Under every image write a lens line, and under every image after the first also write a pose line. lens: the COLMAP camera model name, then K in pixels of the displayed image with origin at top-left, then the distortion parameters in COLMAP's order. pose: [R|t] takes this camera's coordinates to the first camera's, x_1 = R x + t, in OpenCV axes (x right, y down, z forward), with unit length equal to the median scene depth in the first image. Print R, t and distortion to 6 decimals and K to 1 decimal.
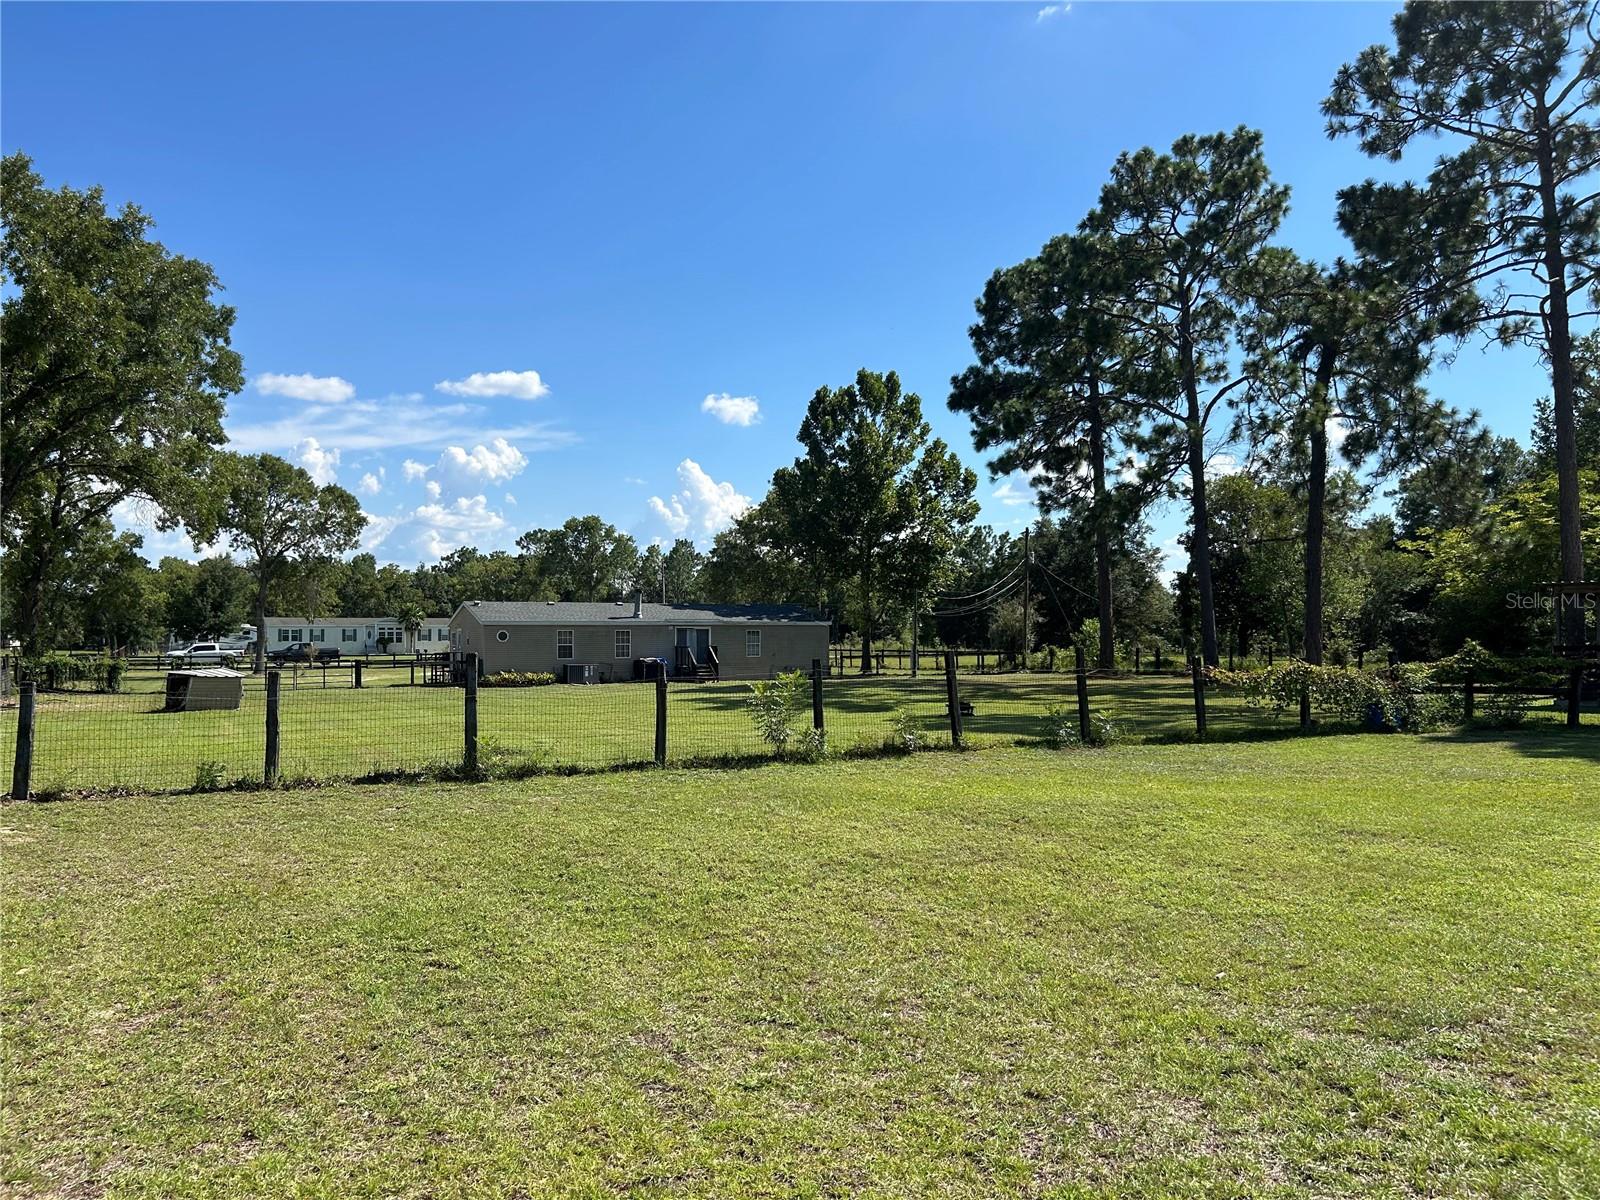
lens RADIAL K [[1195.7, 0, 785.7], [0, 1195.7, 614.3], [0, 0, 1]] dist [0.045800, -0.061004]
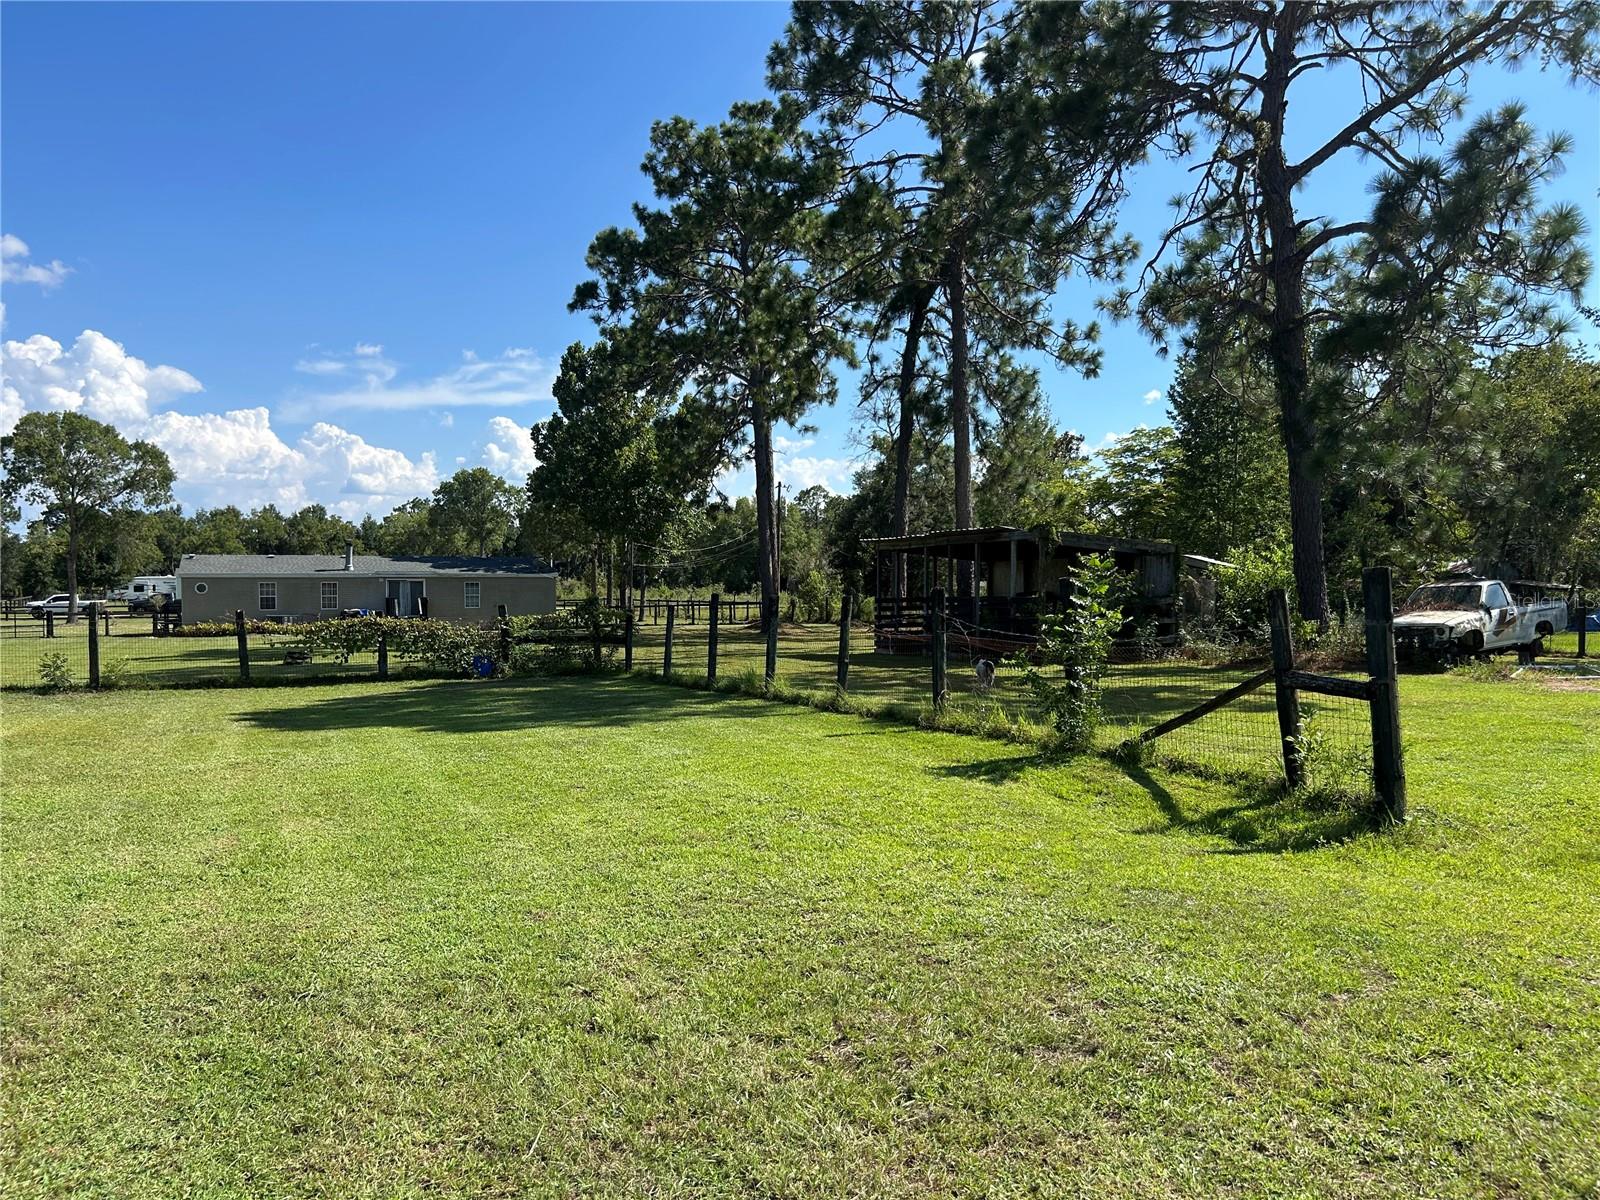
lens RADIAL K [[1195.7, 0, 790.1], [0, 1195.7, 607.0], [0, 0, 1]] dist [0.045800, -0.061004]
pose [[0.999390, 0.000129, -0.034935, 0.419887], [0.001173, 0.999306, 0.037232, -0.005039], [0.034916, -0.037250, 0.998696, -0.044657]]
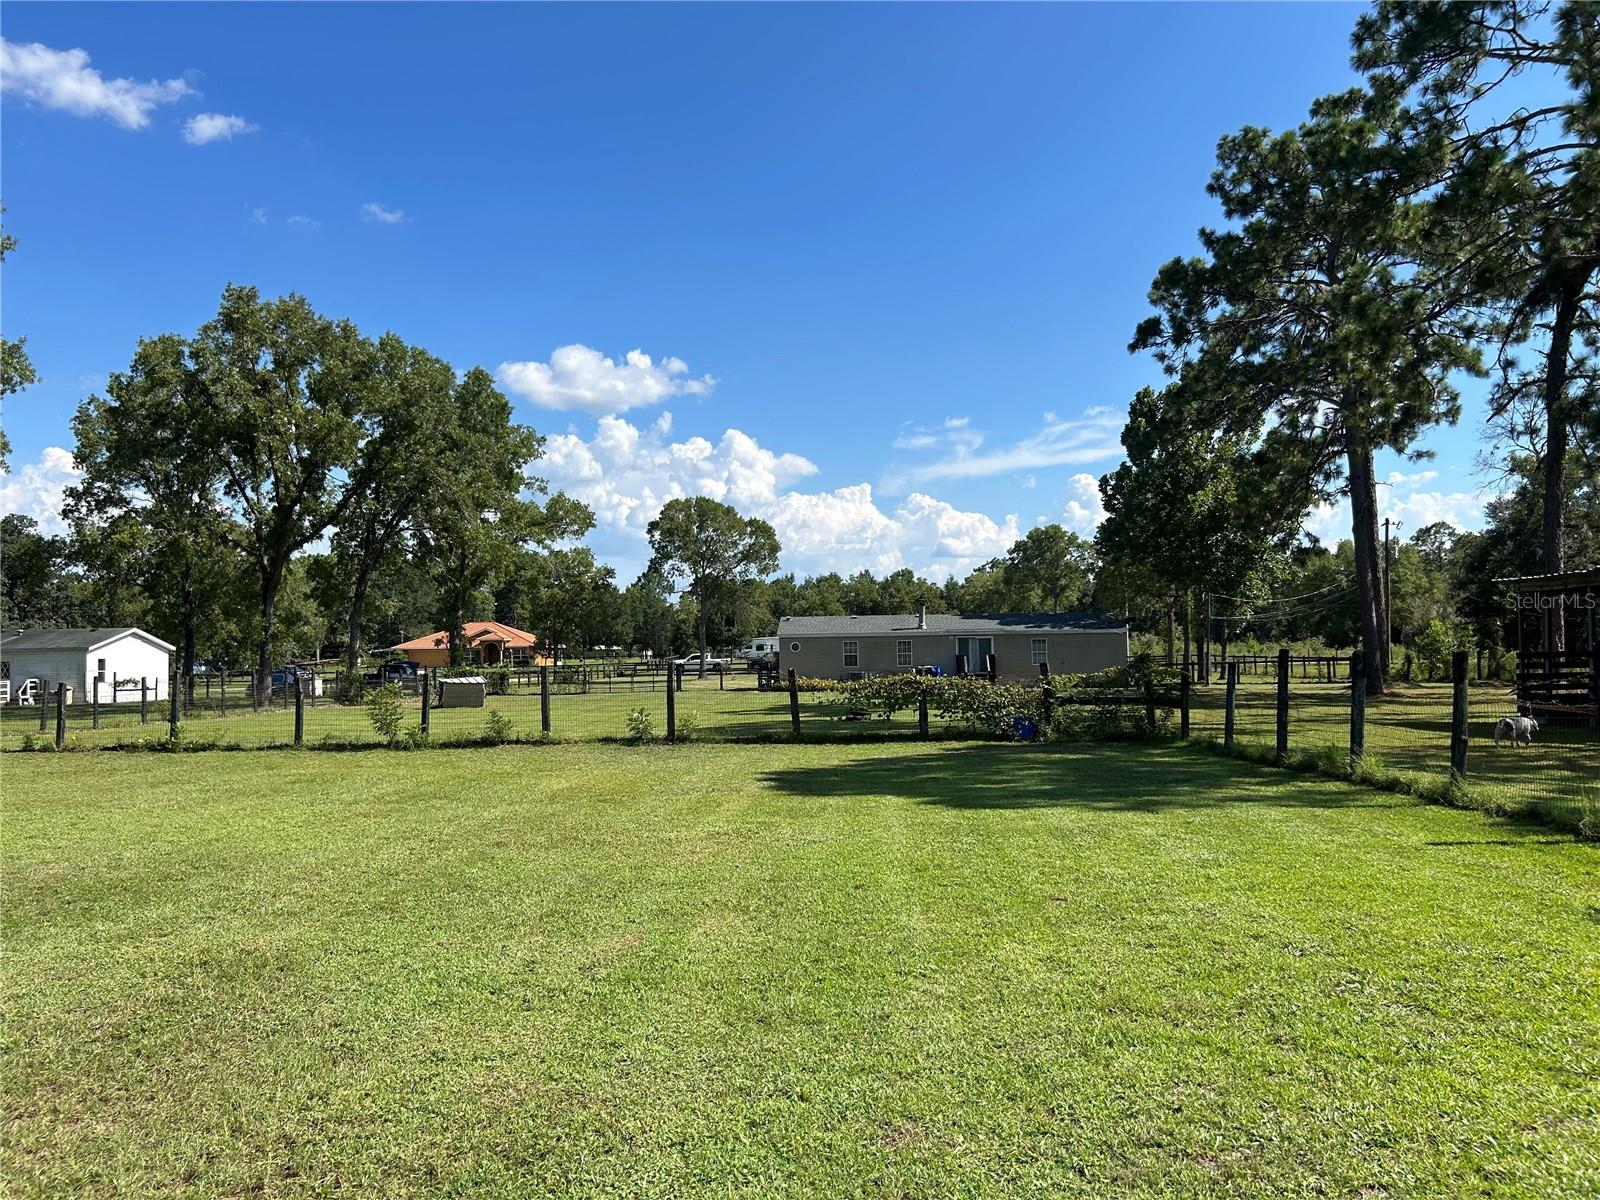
lens RADIAL K [[1195.7, 0, 795.9], [0, 1195.7, 599.5], [0, 0, 1]] dist [0.045800, -0.061004]
pose [[0.874136, -0.028883, -0.484821, 0.425062], [0.021152, 0.999547, -0.021410, -0.003827], [0.485220, 0.008460, 0.874351, 0.002108]]
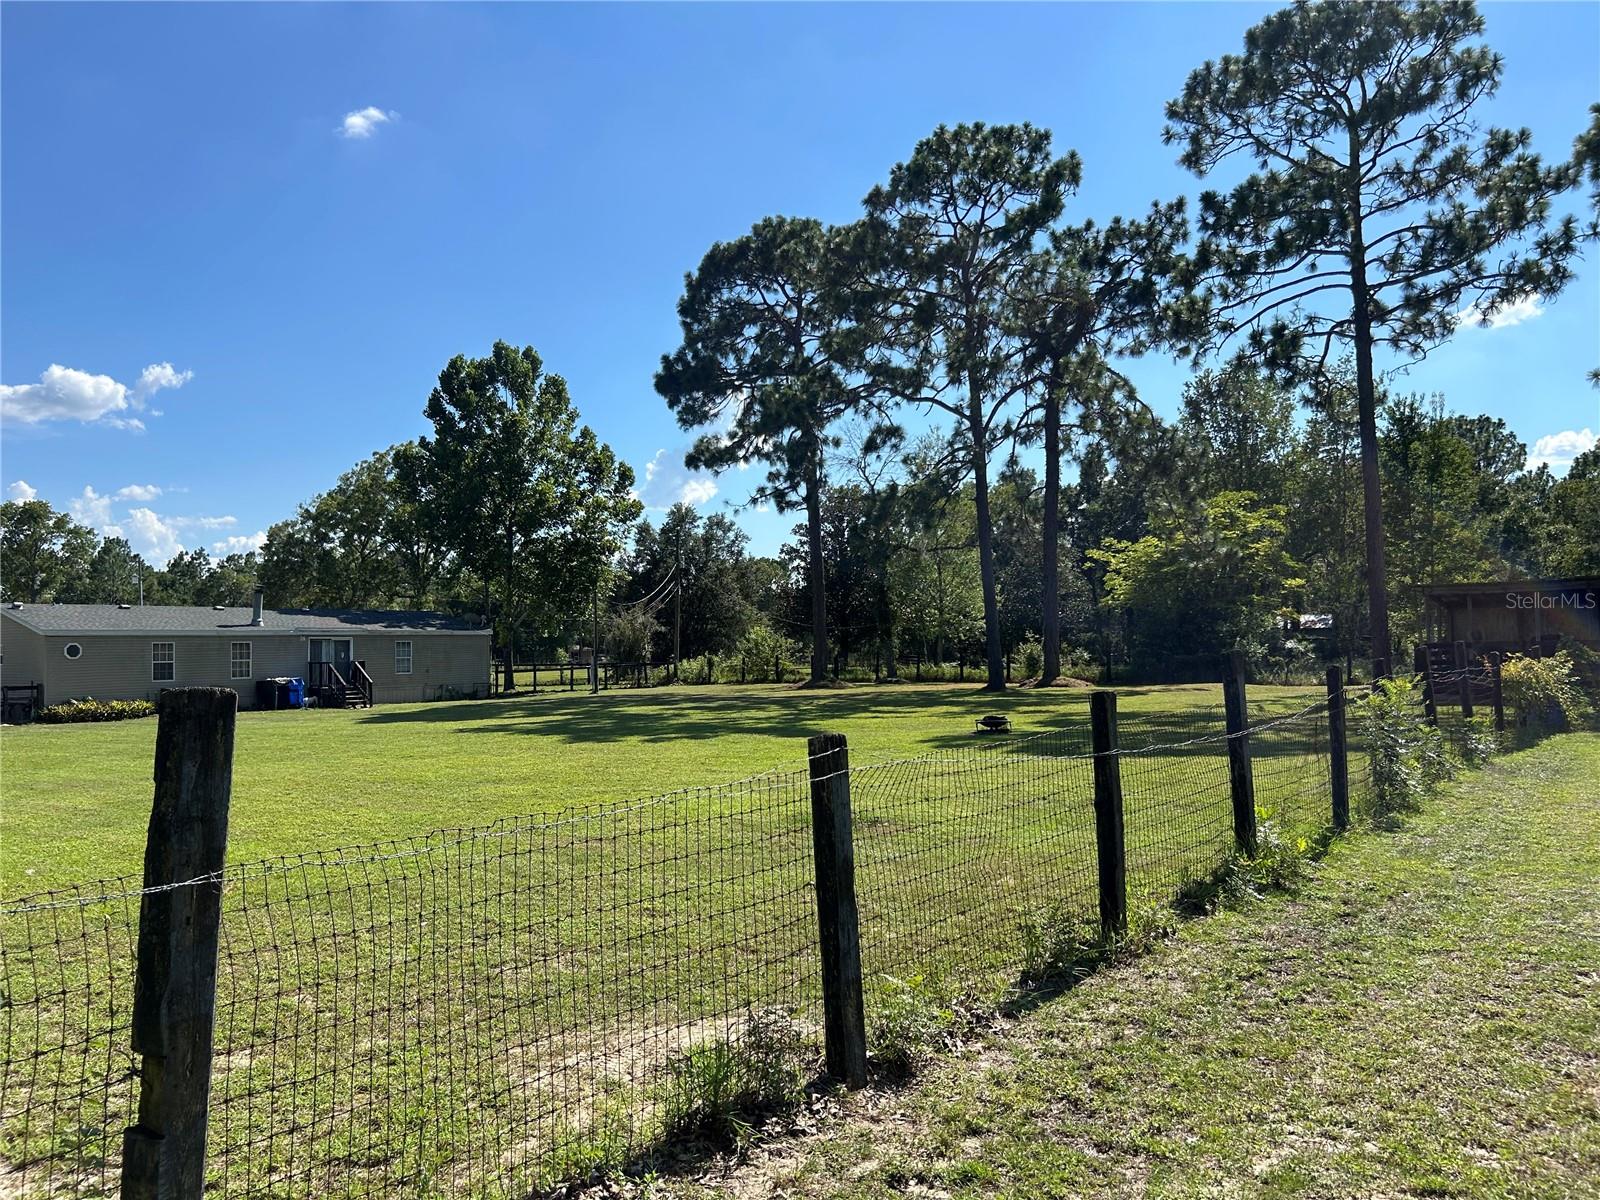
lens RADIAL K [[1195.7, 0, 794.1], [0, 1195.7, 616.9], [0, 0, 1]] dist [0.045800, -0.061004]
pose [[0.891309, 0.001109, 0.453395, -0.237774], [0.002997, 0.999961, -0.008337, 0.006687], [-0.453386, 0.008790, 0.891271, 0.212440]]
